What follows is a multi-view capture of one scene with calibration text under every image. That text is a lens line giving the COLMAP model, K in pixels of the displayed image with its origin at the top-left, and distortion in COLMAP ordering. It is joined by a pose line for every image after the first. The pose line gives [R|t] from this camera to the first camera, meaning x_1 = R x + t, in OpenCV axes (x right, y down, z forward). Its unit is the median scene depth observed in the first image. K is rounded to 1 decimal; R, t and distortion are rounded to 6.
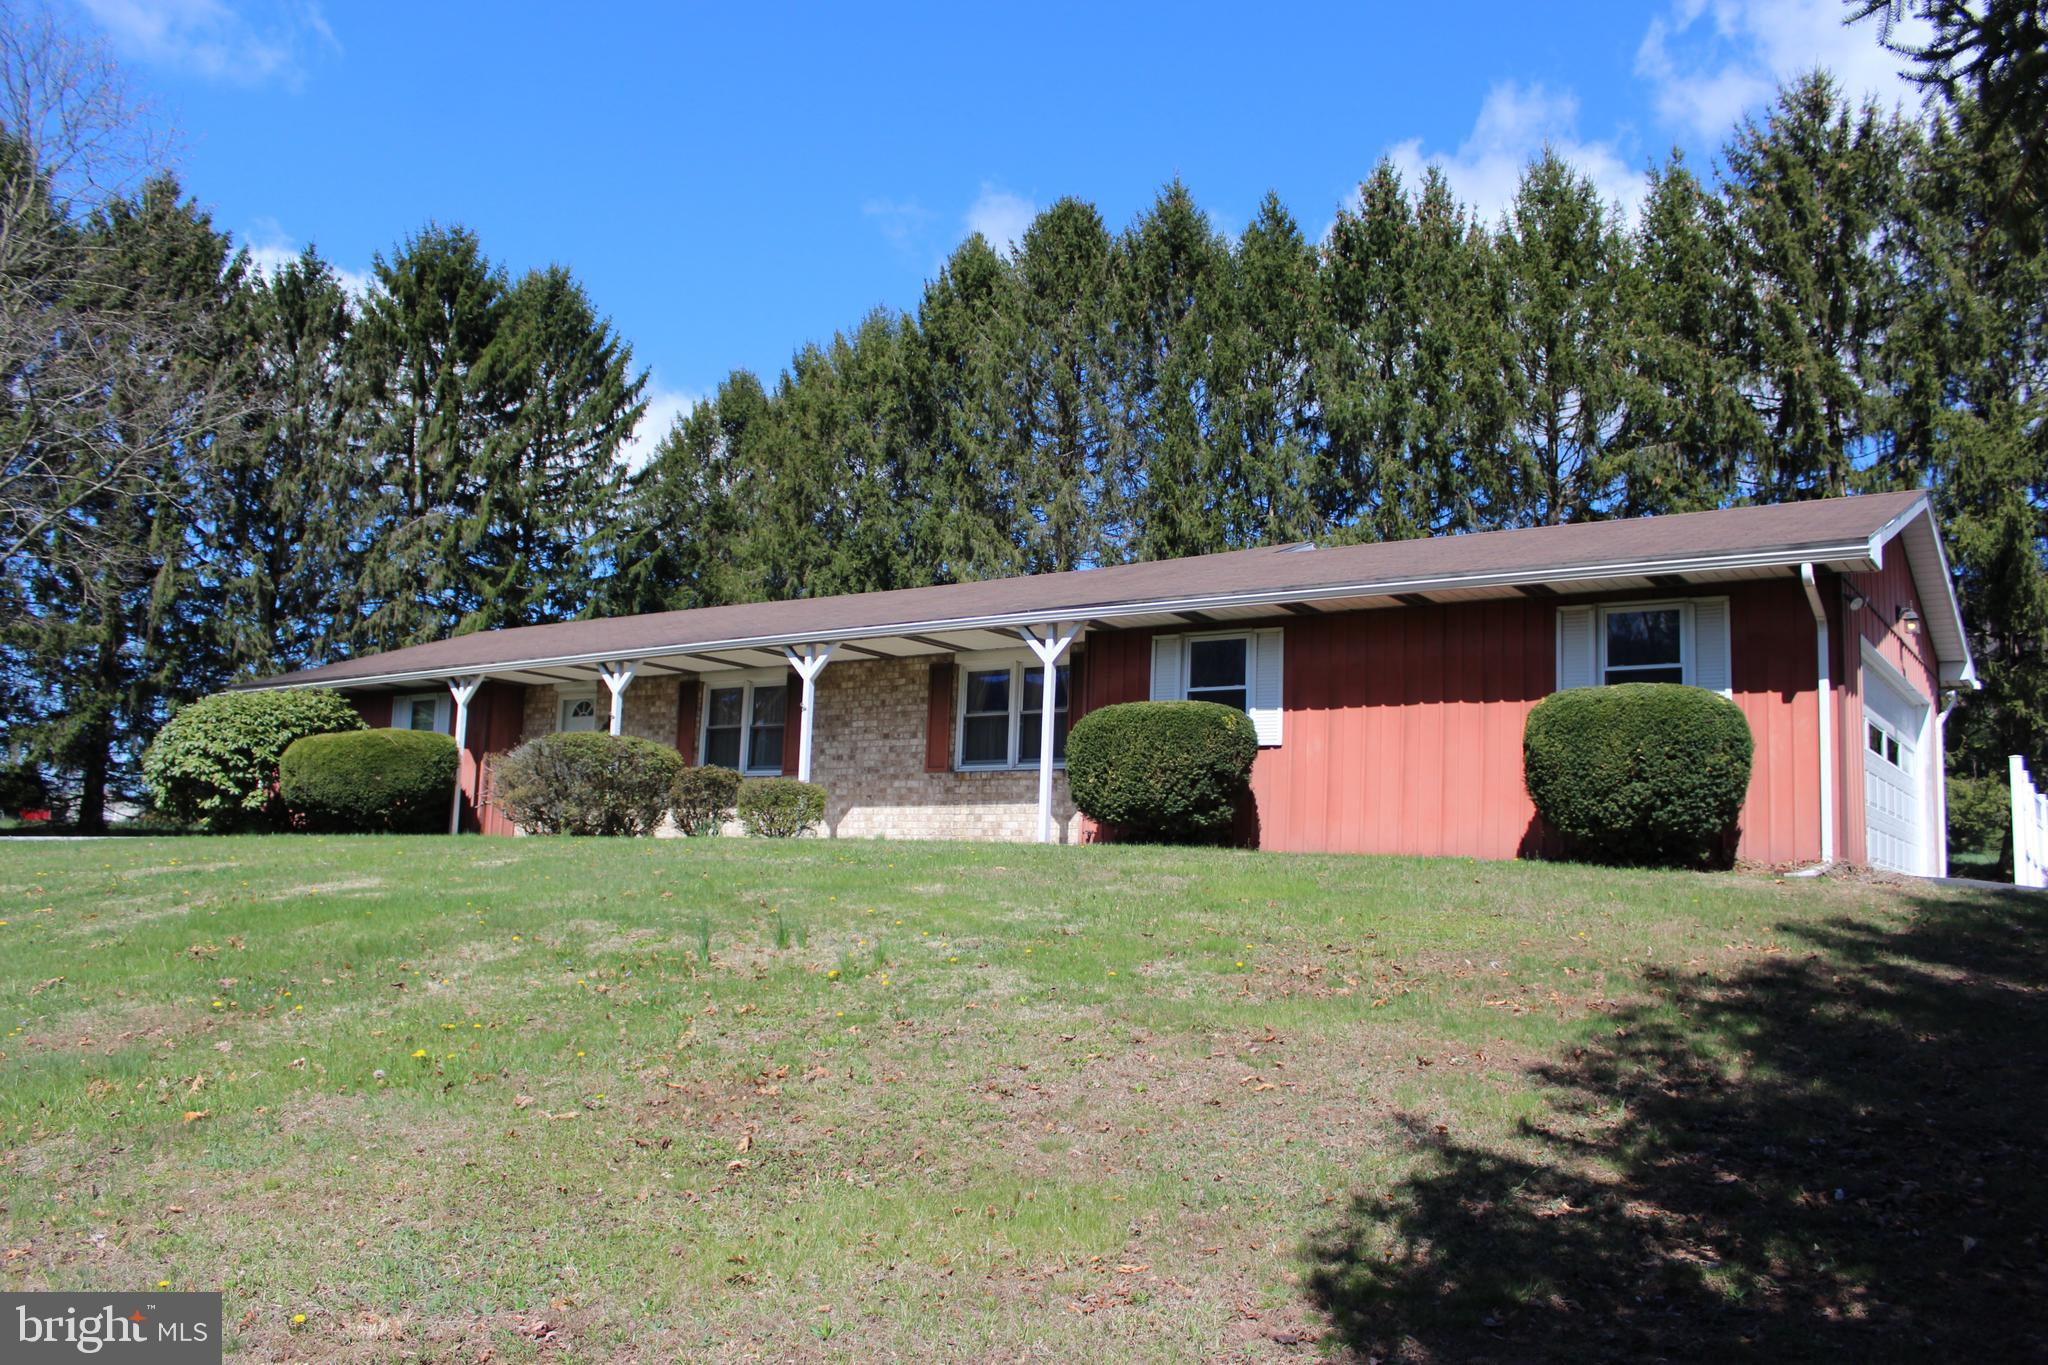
lens RADIAL K [[1693.0, 0, 1024.0], [0, 1693.0, 682.5], [0, 0, 1]] dist [-0.179196, 0.182164]
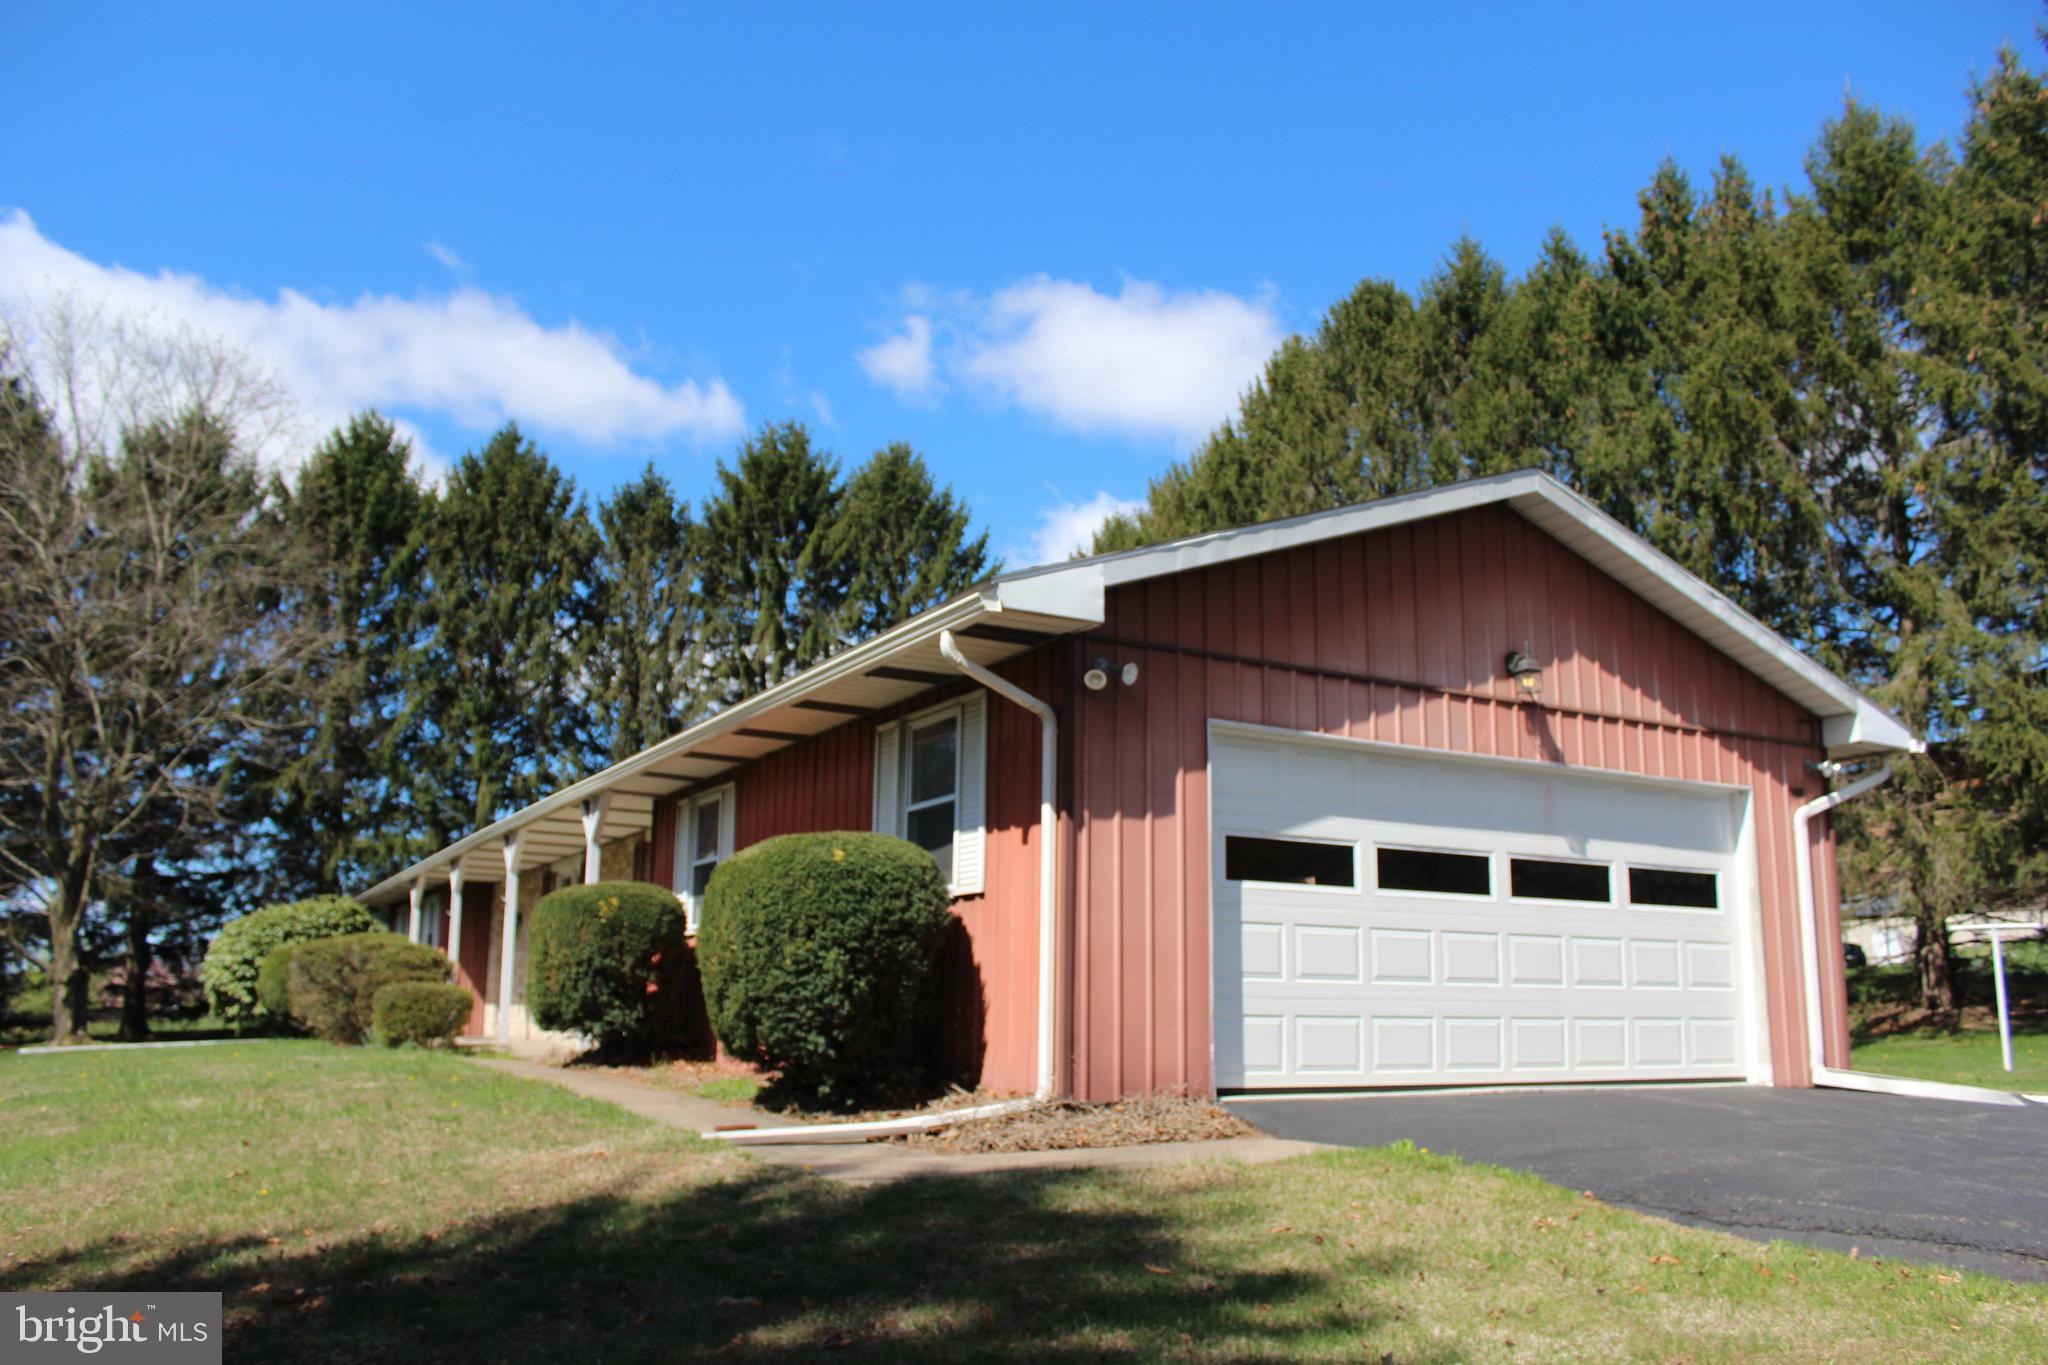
lens RADIAL K [[1693.0, 0, 1024.0], [0, 1693.0, 682.5], [0, 0, 1]] dist [-0.179196, 0.182164]
pose [[0.902153, -0.115675, -0.415620, 0.426677], [0.080556, 0.991607, -0.101128, 0.009478], [0.423829, 0.057752, 0.903899, 0.230843]]
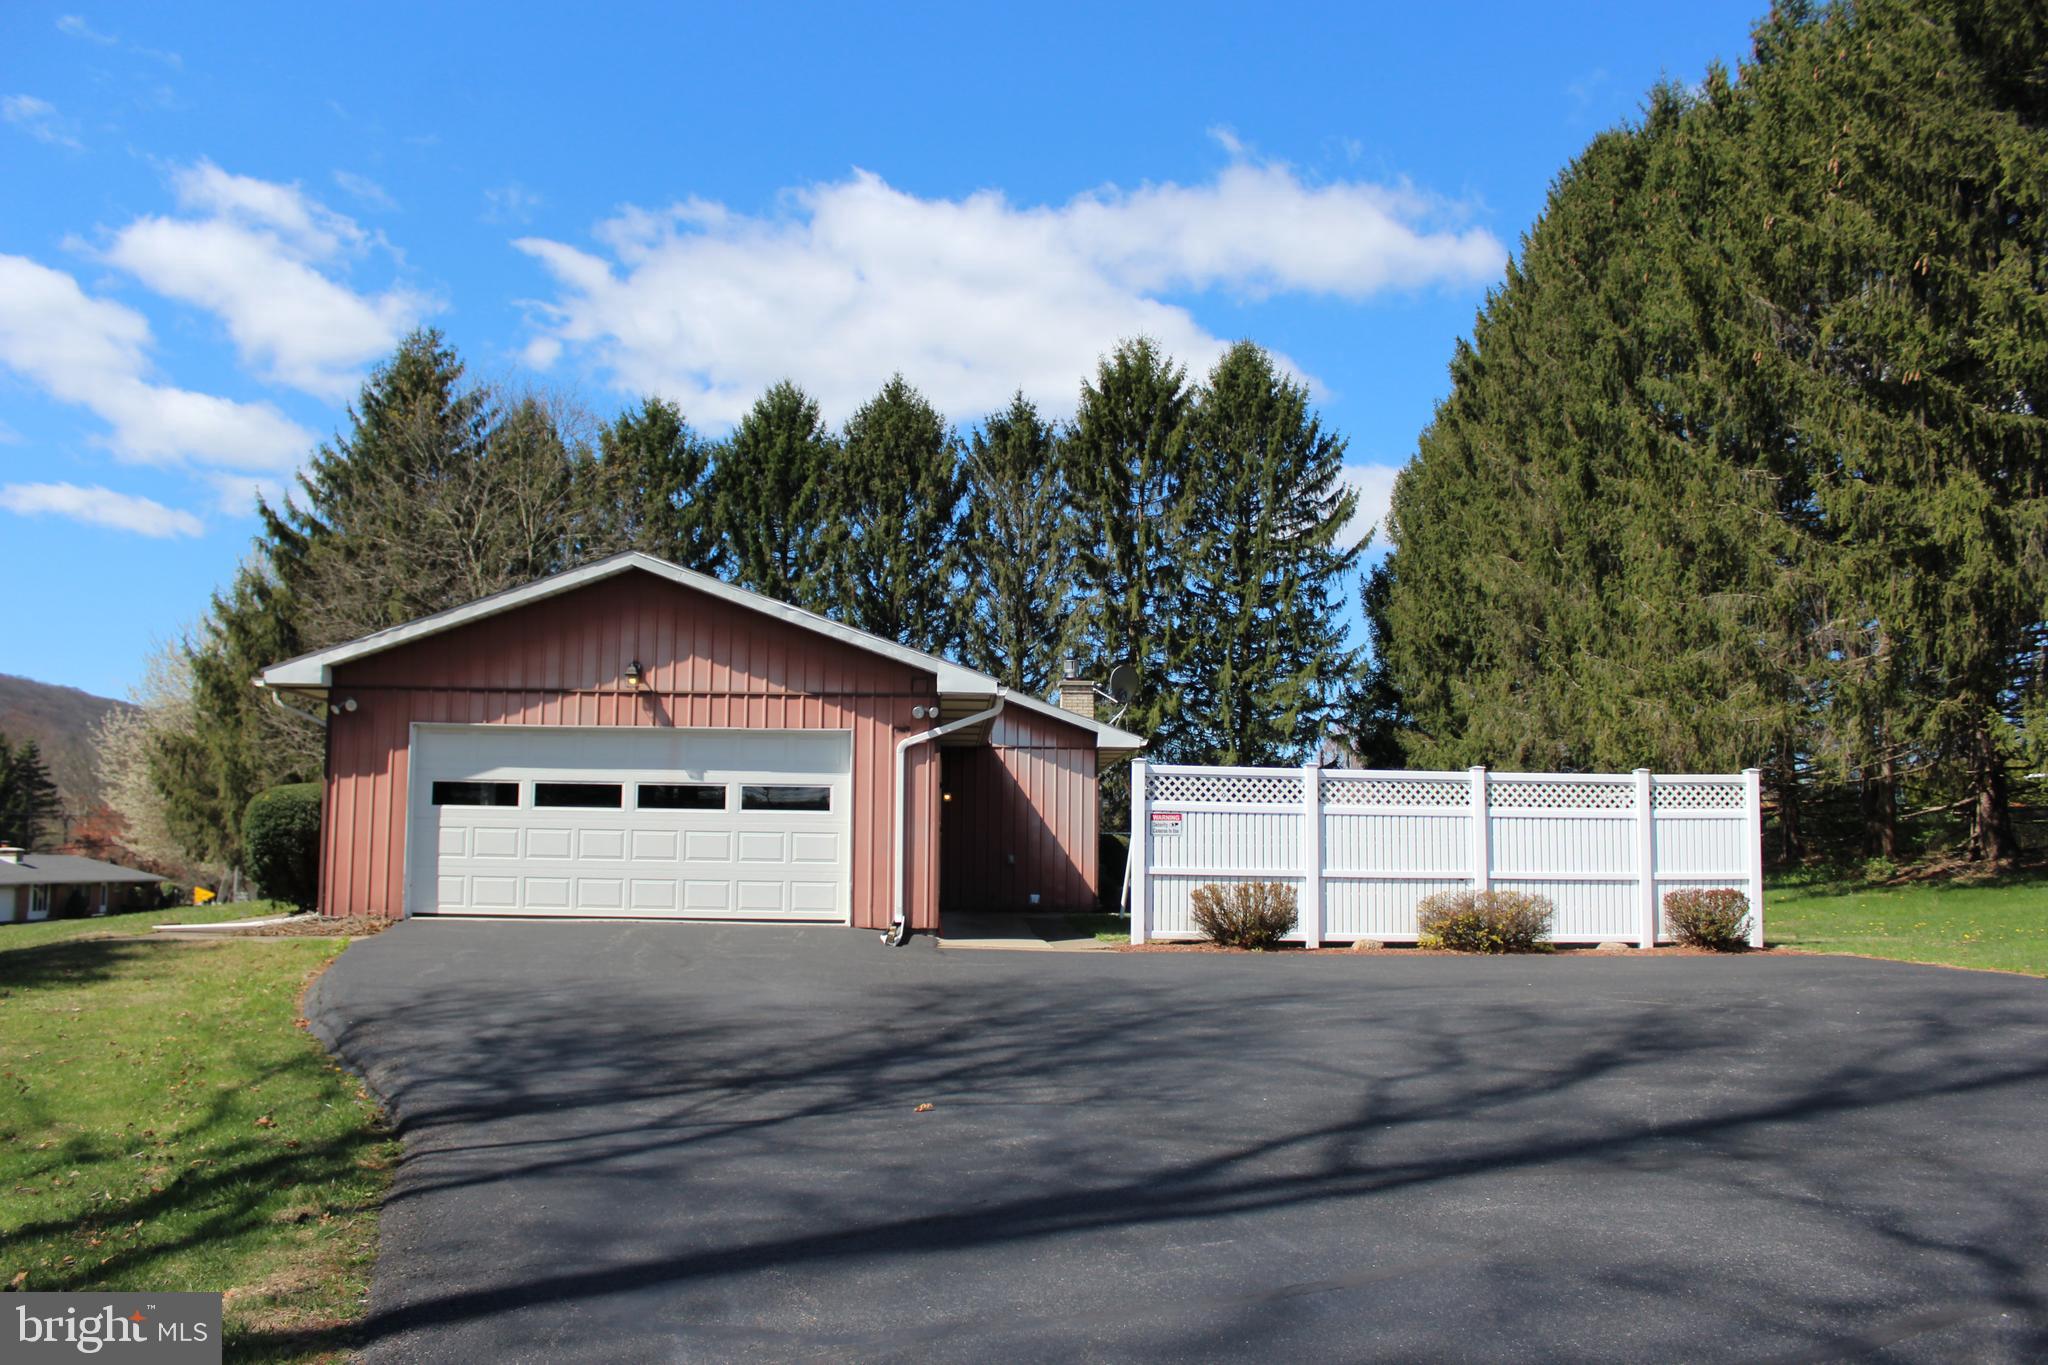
lens RADIAL K [[1693.0, 0, 1024.0], [0, 1693.0, 682.5], [0, 0, 1]] dist [-0.179196, 0.182164]
pose [[0.616564, -0.116445, -0.778646, 1.030249], [0.122222, 0.991169, -0.051447, 0.034831], [0.777760, -0.063448, 0.625351, 0.353296]]
